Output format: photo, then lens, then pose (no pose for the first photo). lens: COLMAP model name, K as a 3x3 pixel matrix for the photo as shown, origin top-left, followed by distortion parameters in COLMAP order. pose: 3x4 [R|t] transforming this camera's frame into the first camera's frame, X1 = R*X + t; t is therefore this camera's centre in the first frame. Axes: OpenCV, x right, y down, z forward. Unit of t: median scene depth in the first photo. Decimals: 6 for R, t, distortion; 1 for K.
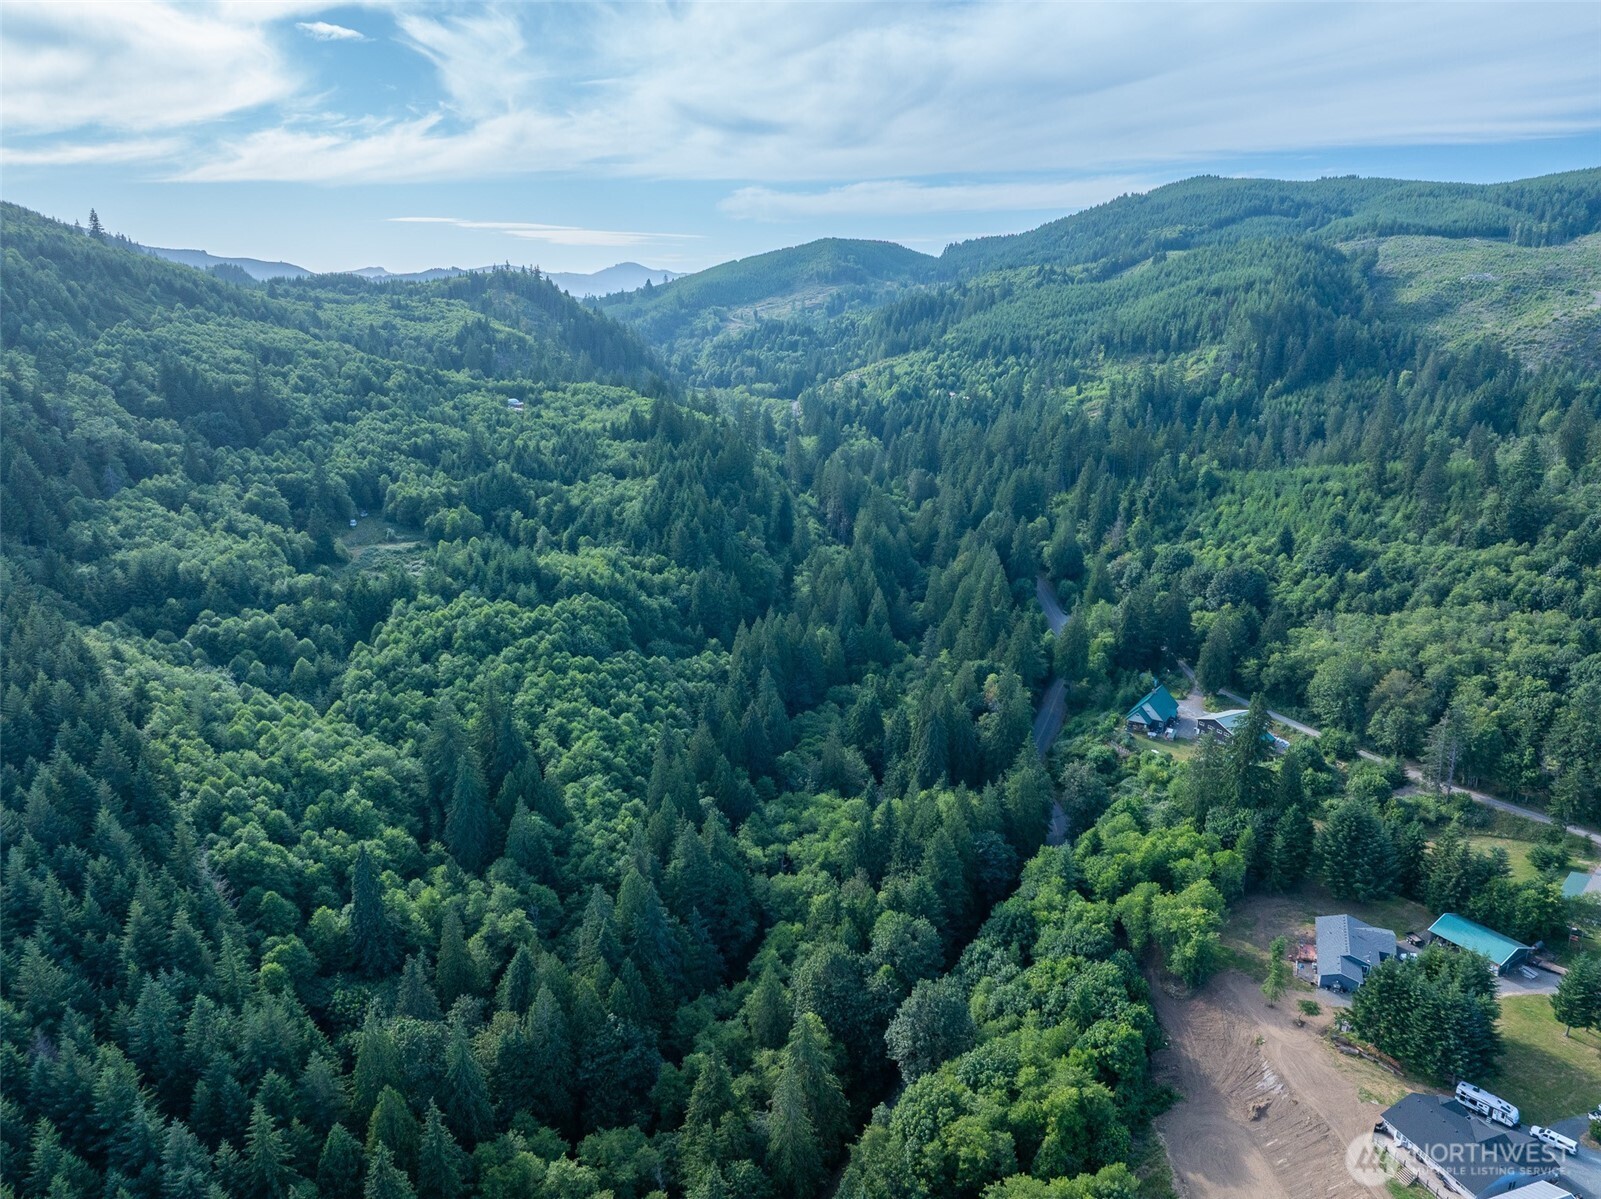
lens RADIAL K [[1145.7, 0, 804.8], [0, 1145.7, 608.0], [0, 0, 1]] dist [-0.046091, 0.019770]
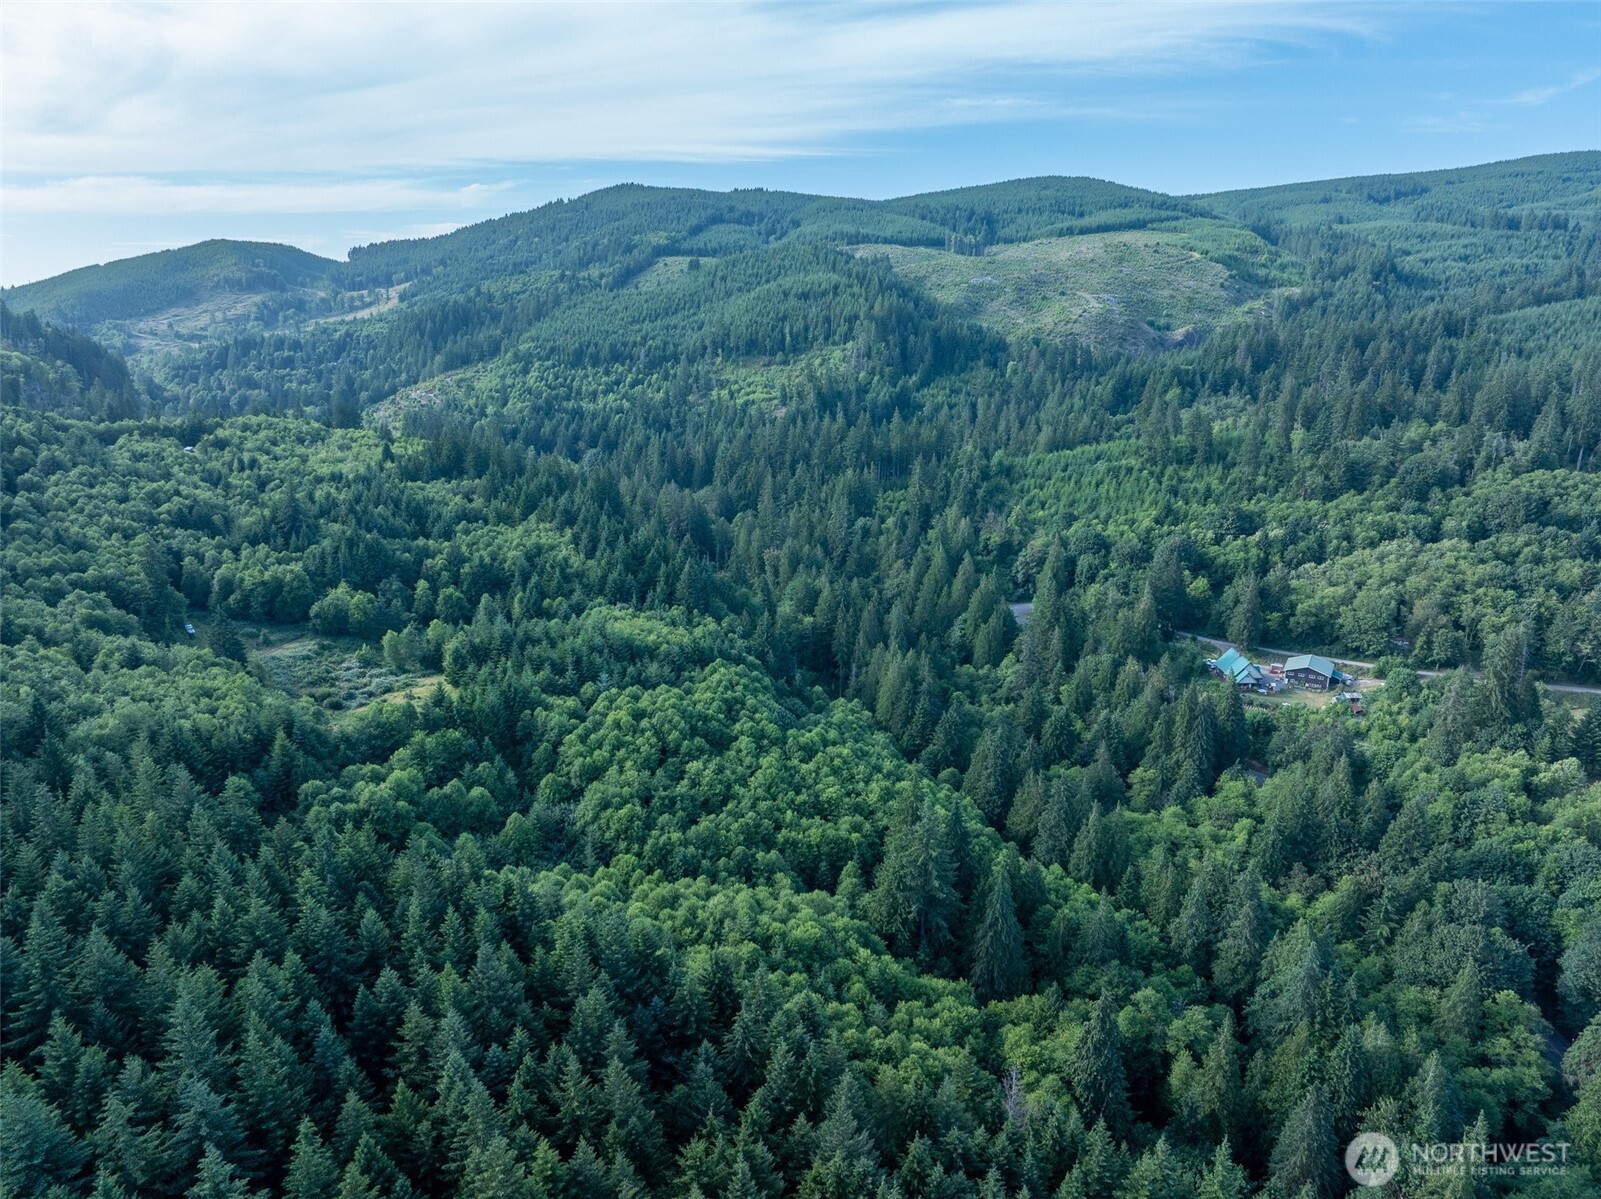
lens RADIAL K [[1145.7, 0, 798.9], [0, 1145.7, 596.6], [0, 0, 1]] dist [-0.046091, 0.019770]
pose [[0.836354, -0.142463, 0.529354, -0.650905], [0.149300, 0.988334, 0.030100, -0.084364], [-0.527467, 0.053858, 0.847867, 0.286216]]
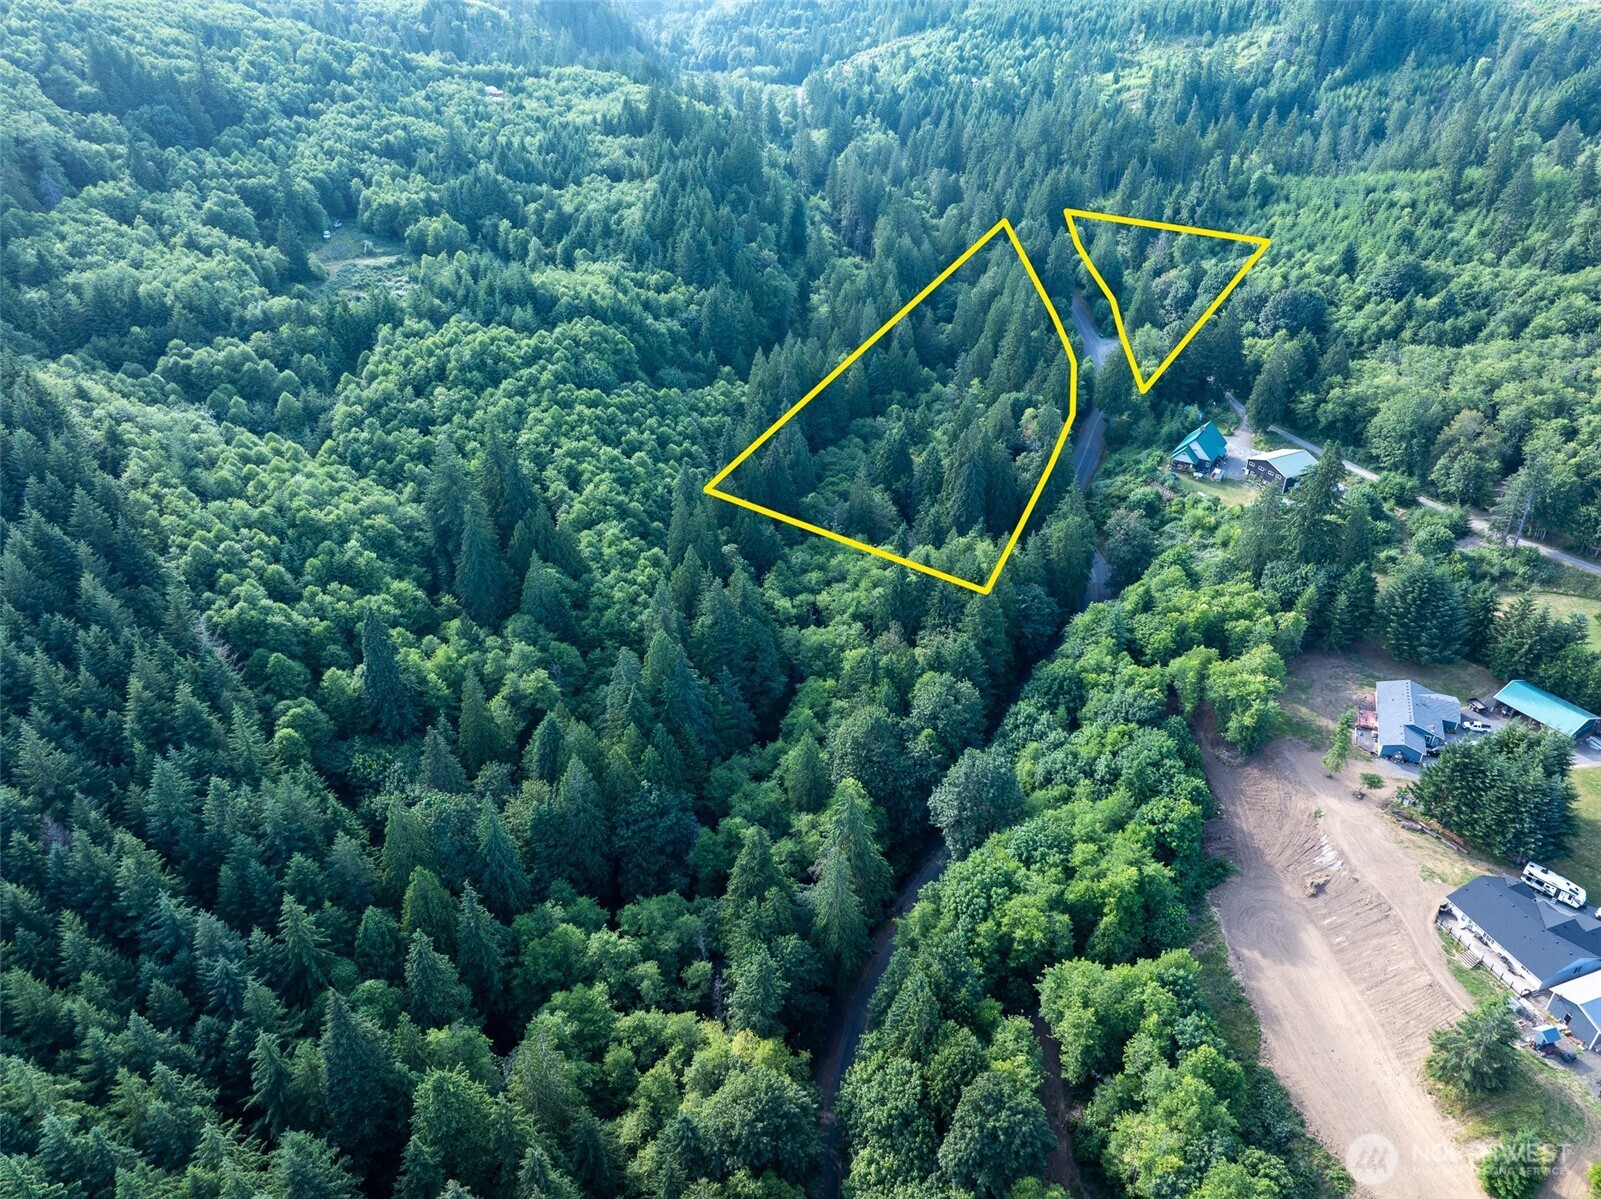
lens RADIAL K [[1145.7, 0, 806.3], [0, 1145.7, 600.0], [0, 0, 1]] dist [-0.046091, 0.019770]
pose [[0.999975, 0.000130, 0.007132, -0.029029], [-0.001875, 0.969473, 0.245190, -0.021788], [-0.006883, -0.245197, 0.969449, 0.071000]]
